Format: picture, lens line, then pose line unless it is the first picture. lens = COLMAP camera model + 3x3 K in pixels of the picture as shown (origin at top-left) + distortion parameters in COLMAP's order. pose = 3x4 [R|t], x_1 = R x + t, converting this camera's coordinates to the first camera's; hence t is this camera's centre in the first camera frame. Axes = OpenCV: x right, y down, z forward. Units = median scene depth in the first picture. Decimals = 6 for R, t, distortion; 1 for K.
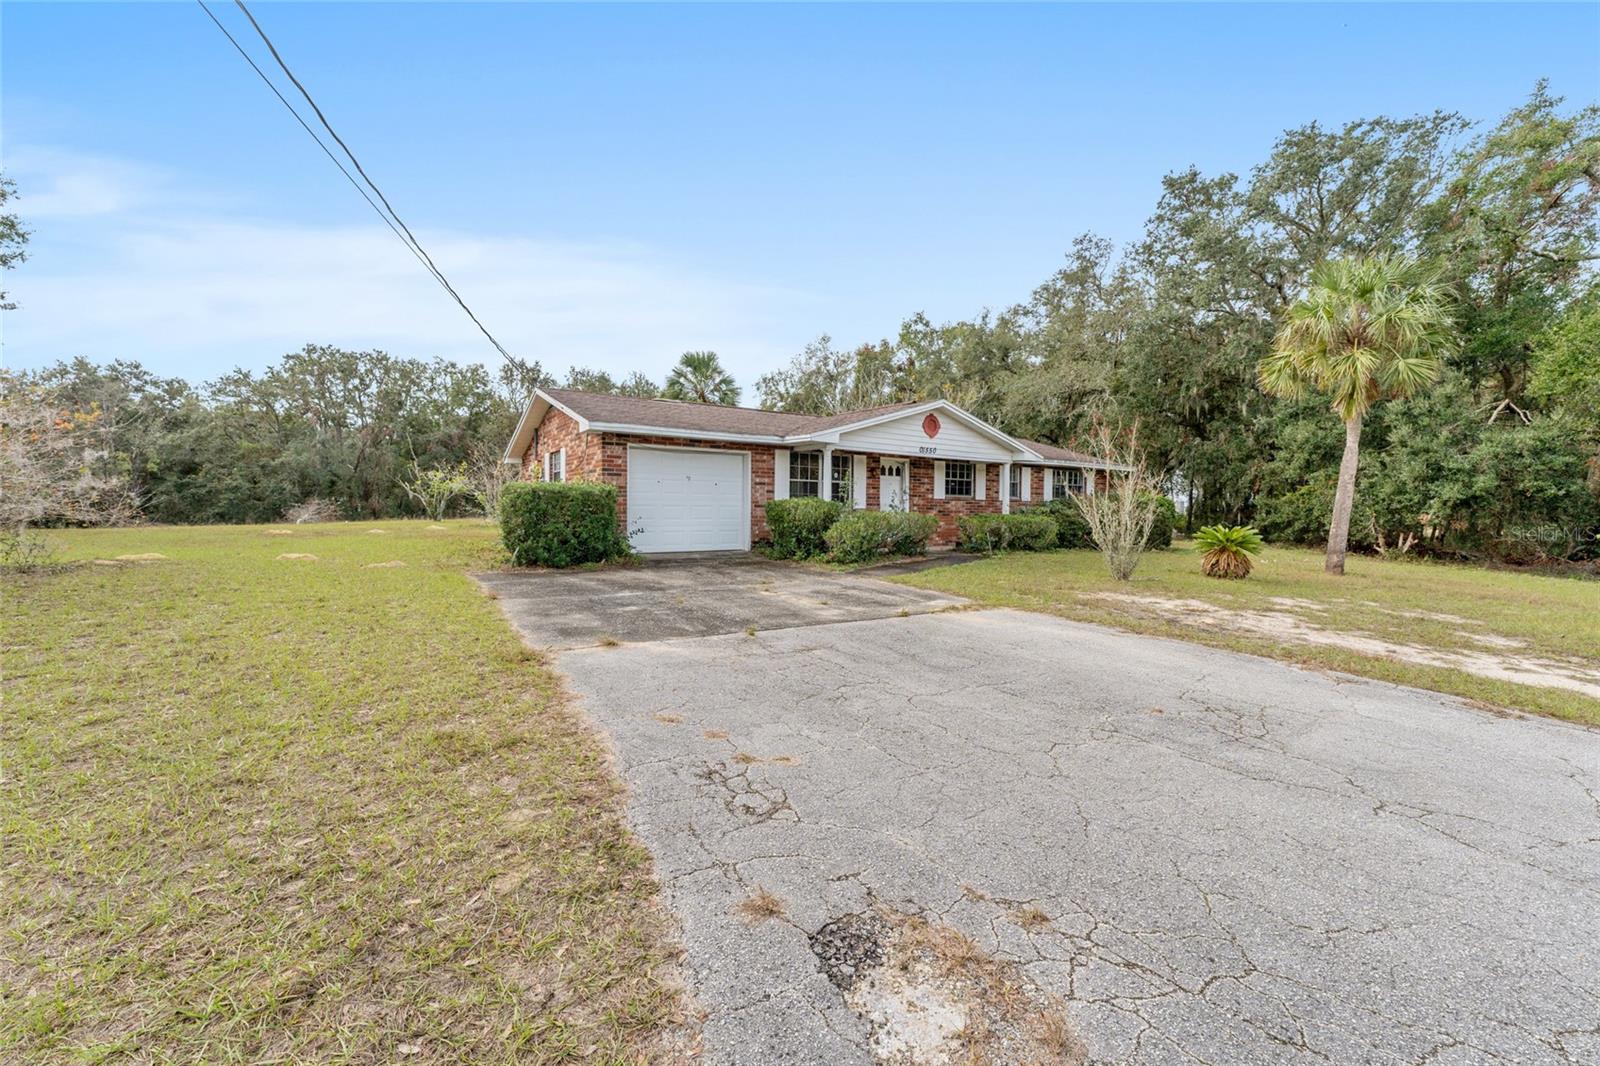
lens RADIAL K [[625.0, 0, 800.0], [0, 625.0, 533.0], [0, 0, 1]] dist [-0.000281, 0.000124]
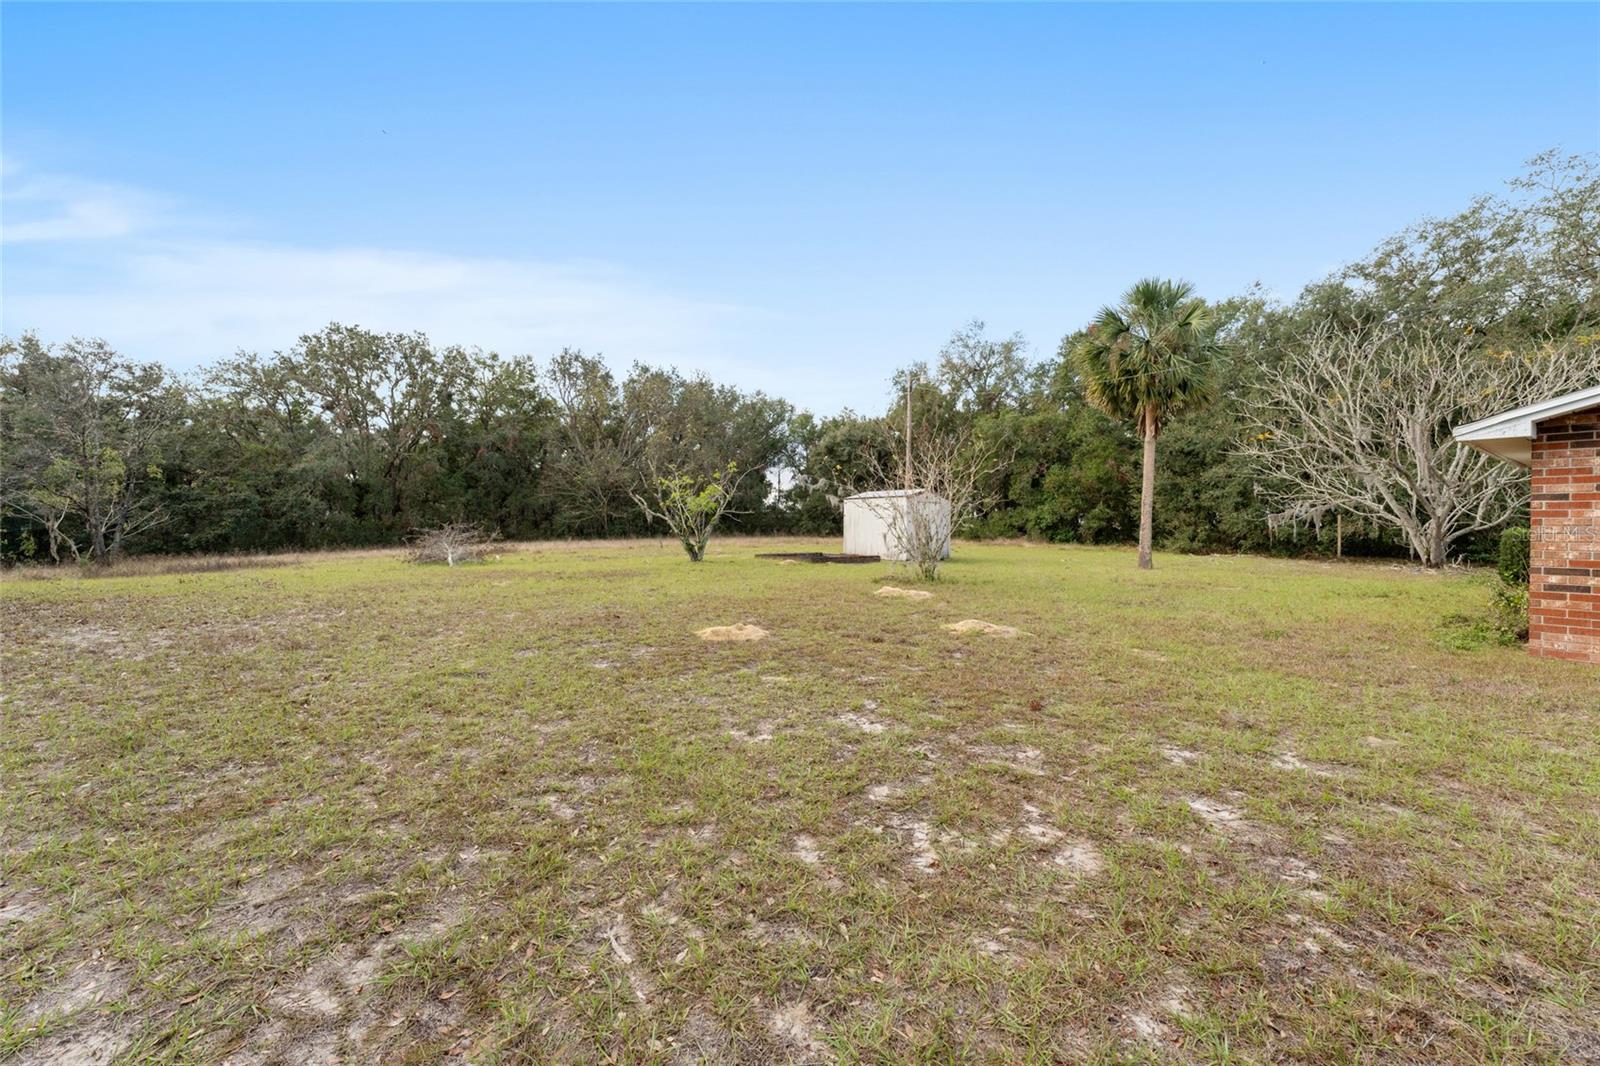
lens RADIAL K [[625.0, 0, 800.0], [0, 625.0, 533.0], [0, 0, 1]] dist [-0.000281, 0.000124]
pose [[0.997422, -0.005152, 0.071573, -0.248358], [0.007140, 0.999595, -0.027556, -0.006794], [-0.071402, 0.027996, 0.997055, 0.167278]]
